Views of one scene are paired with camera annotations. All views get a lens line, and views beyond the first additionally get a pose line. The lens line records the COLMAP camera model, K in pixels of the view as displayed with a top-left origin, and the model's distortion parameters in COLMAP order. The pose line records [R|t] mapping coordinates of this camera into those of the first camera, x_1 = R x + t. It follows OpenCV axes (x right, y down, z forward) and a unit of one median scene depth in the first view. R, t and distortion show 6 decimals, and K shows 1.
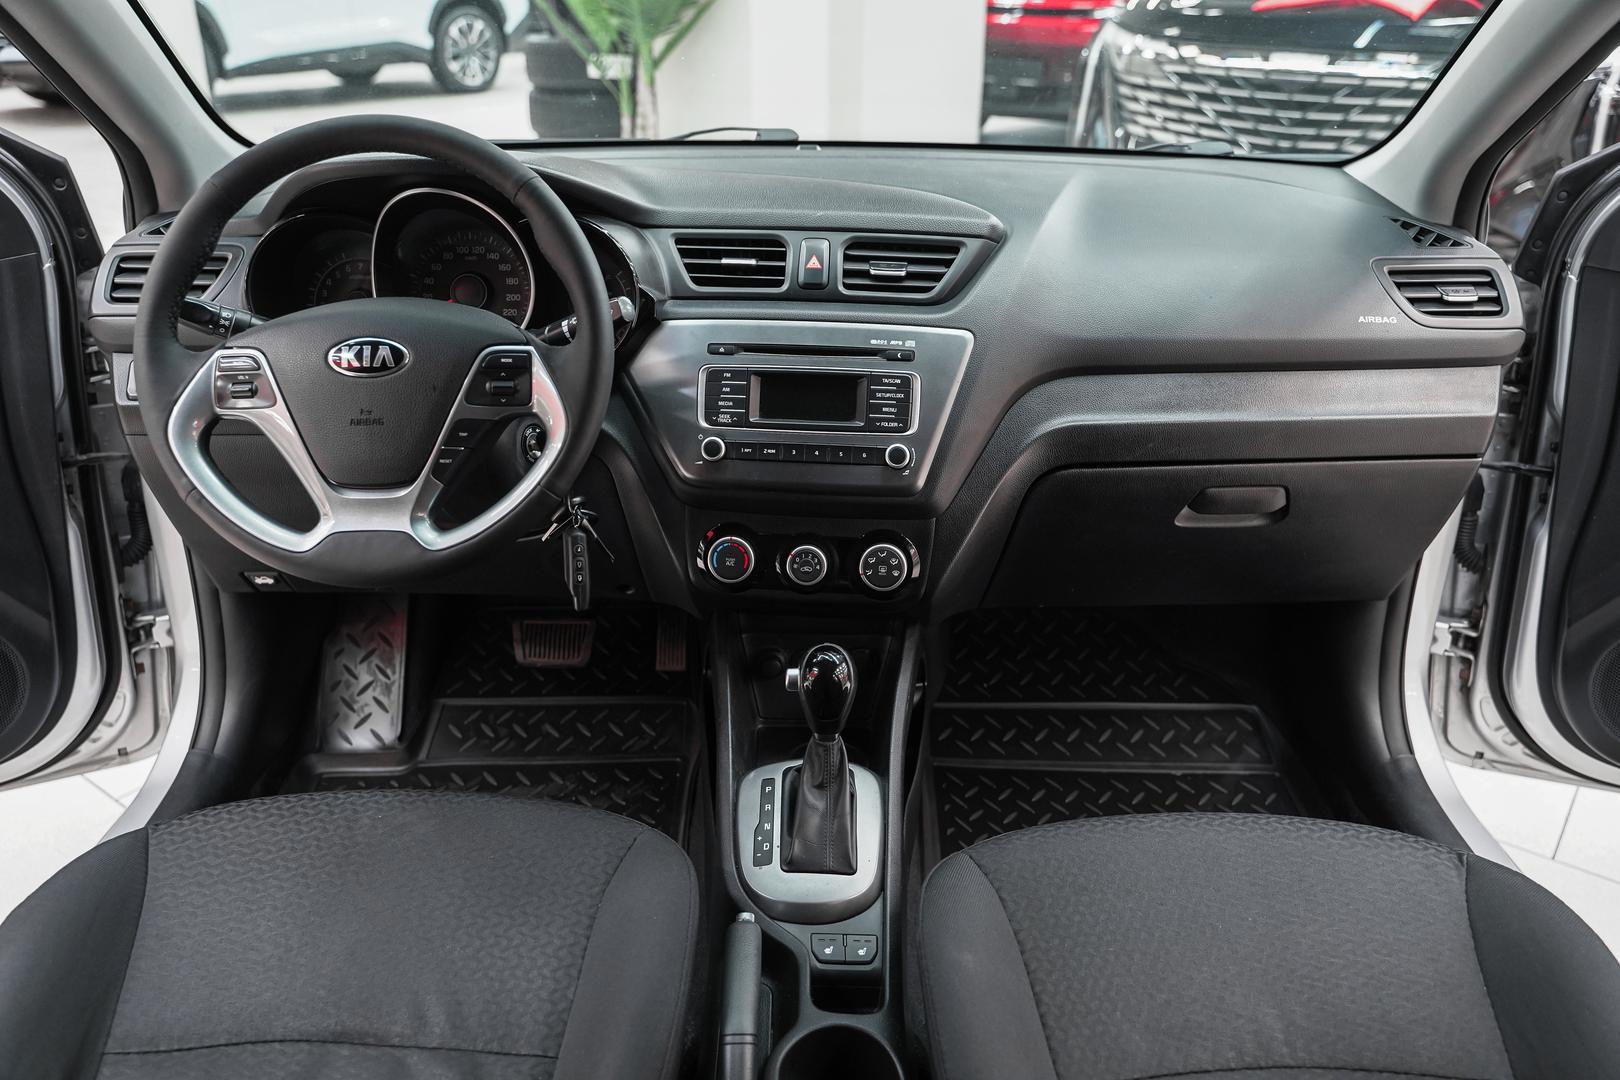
lens RADIAL K [[1286.6, 0, 810.0], [0, 1286.6, 540.0], [0, 0, 1]] dist [-0.017080, 0.013787]
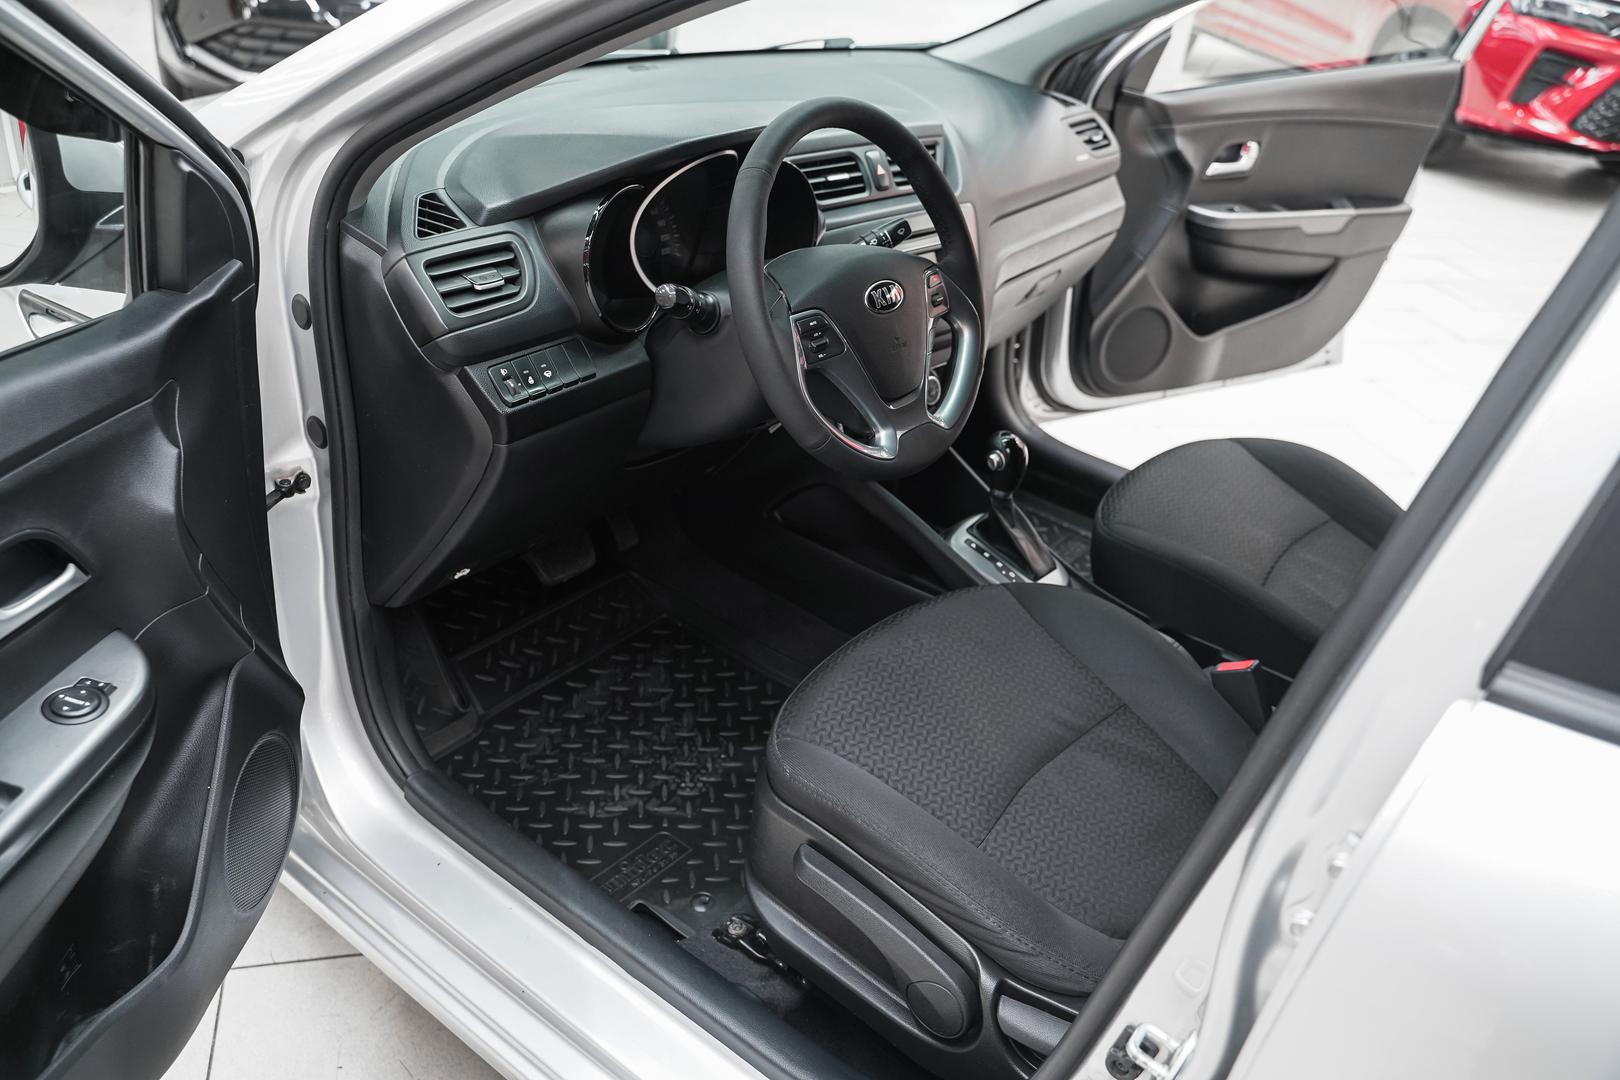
lens RADIAL K [[1286.6, 0, 810.0], [0, 1286.6, 540.0], [0, 0, 1]] dist [-0.017080, 0.013787]
pose [[0.618426, -0.340728, 0.708134, -1.123892], [0.237776, 0.940007, 0.244642, -0.199979], [-0.749008, 0.017084, 0.662341, 0.181982]]
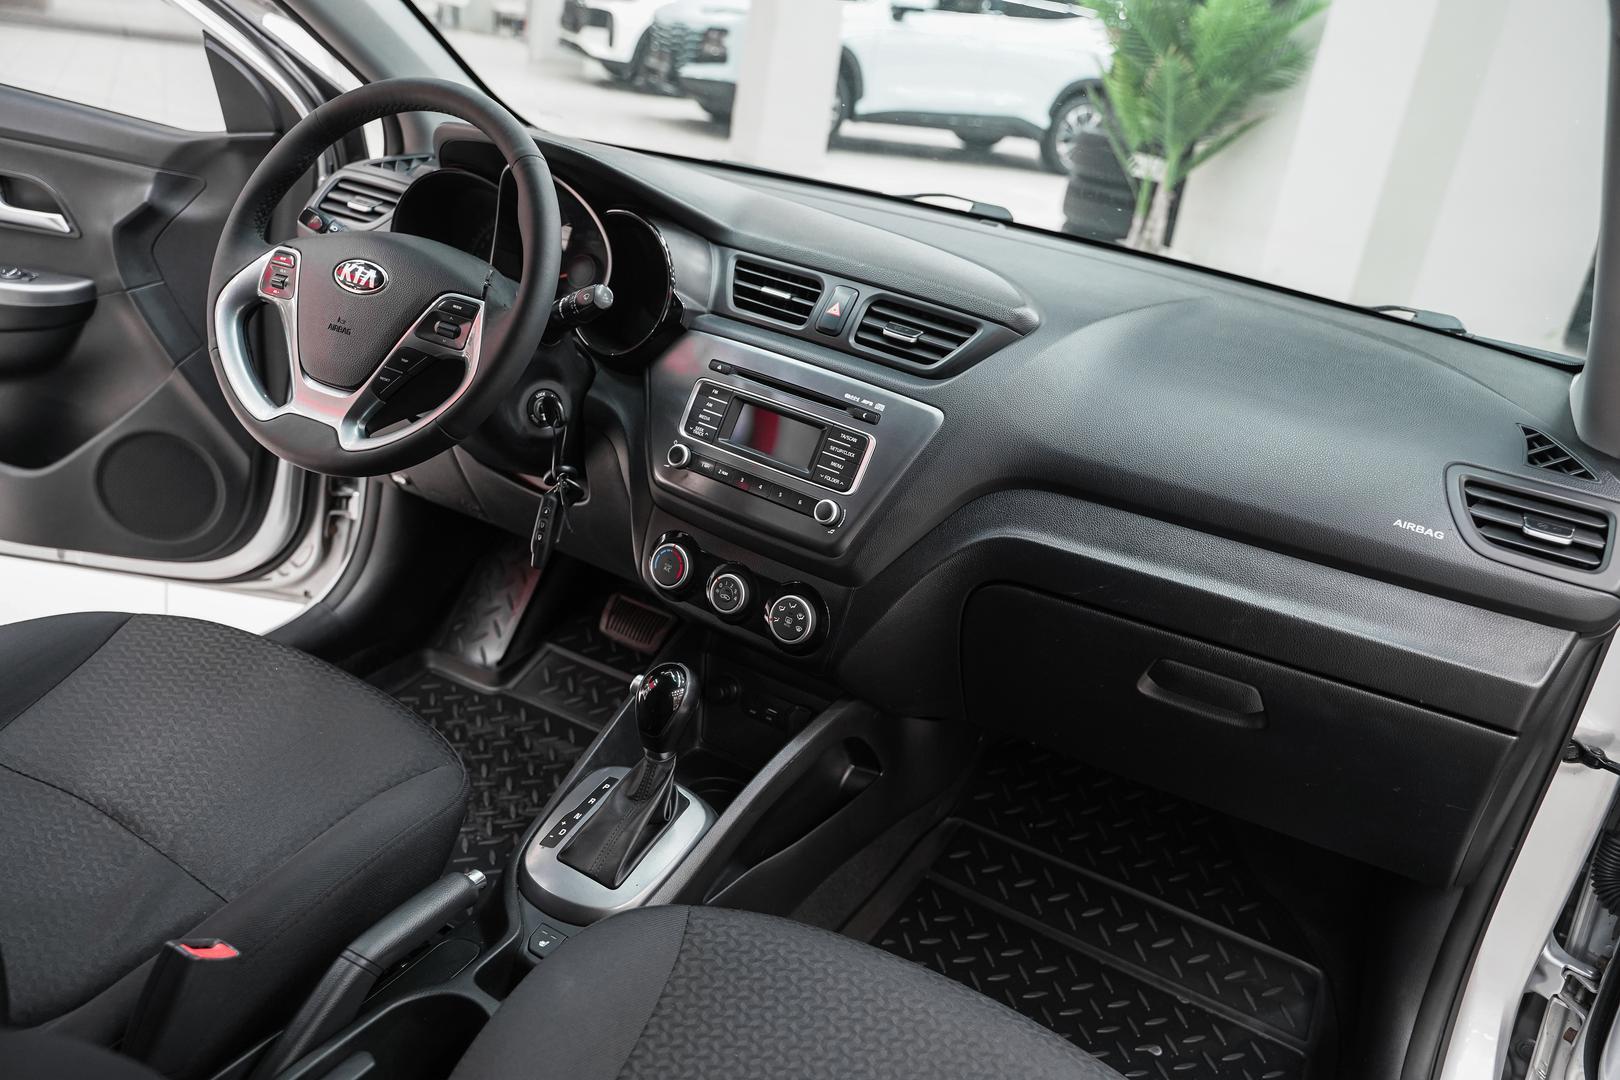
lens RADIAL K [[1286.6, 0, 810.0], [0, 1286.6, 540.0], [0, 0, 1]] dist [-0.017080, 0.013787]
pose [[0.870454, 0.294822, -0.394195, 0.435343], [-0.322910, 0.946415, -0.005211, -0.035199], [0.371536, 0.131826, 0.919012, 0.101251]]
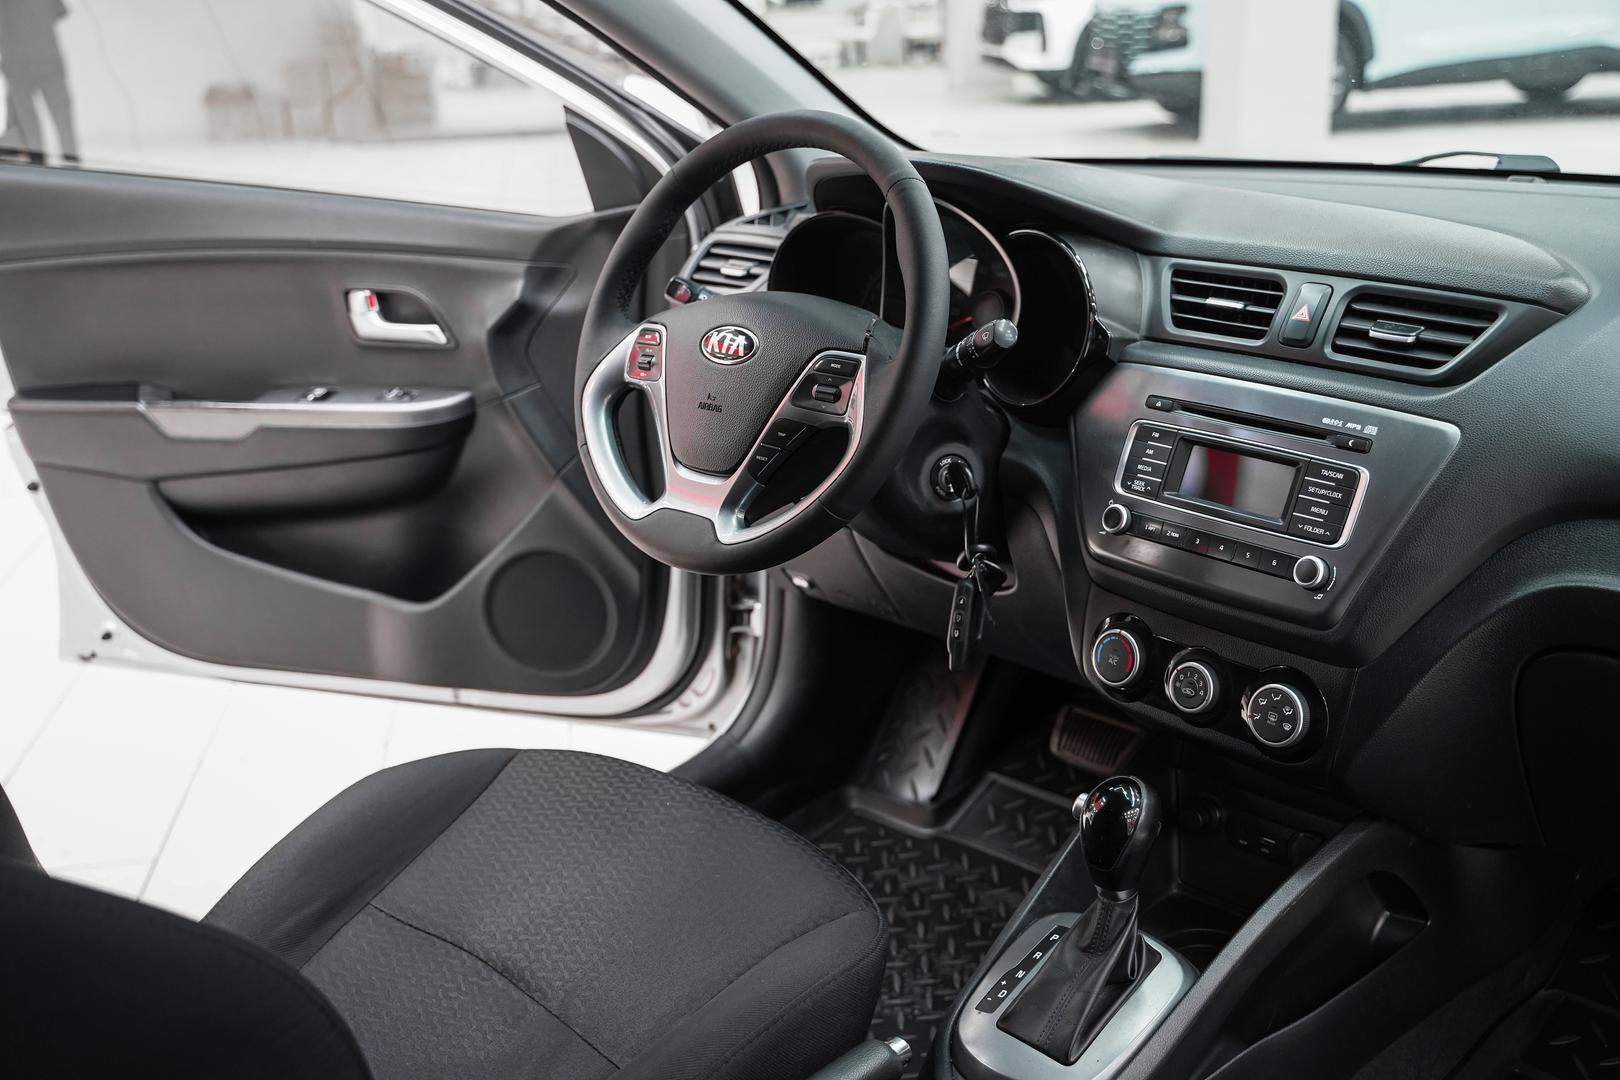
lens RADIAL K [[1616.8, 0, 810.0], [0, 1616.8, 540.0], [0, 0, 1]] dist [-0.005503, 0.009426]
pose [[0.713644, 0.195019, -0.672814, 0.477649], [-0.248875, 0.968391, 0.016716, -0.025819], [0.654808, 0.155517, 0.739623, 0.106376]]
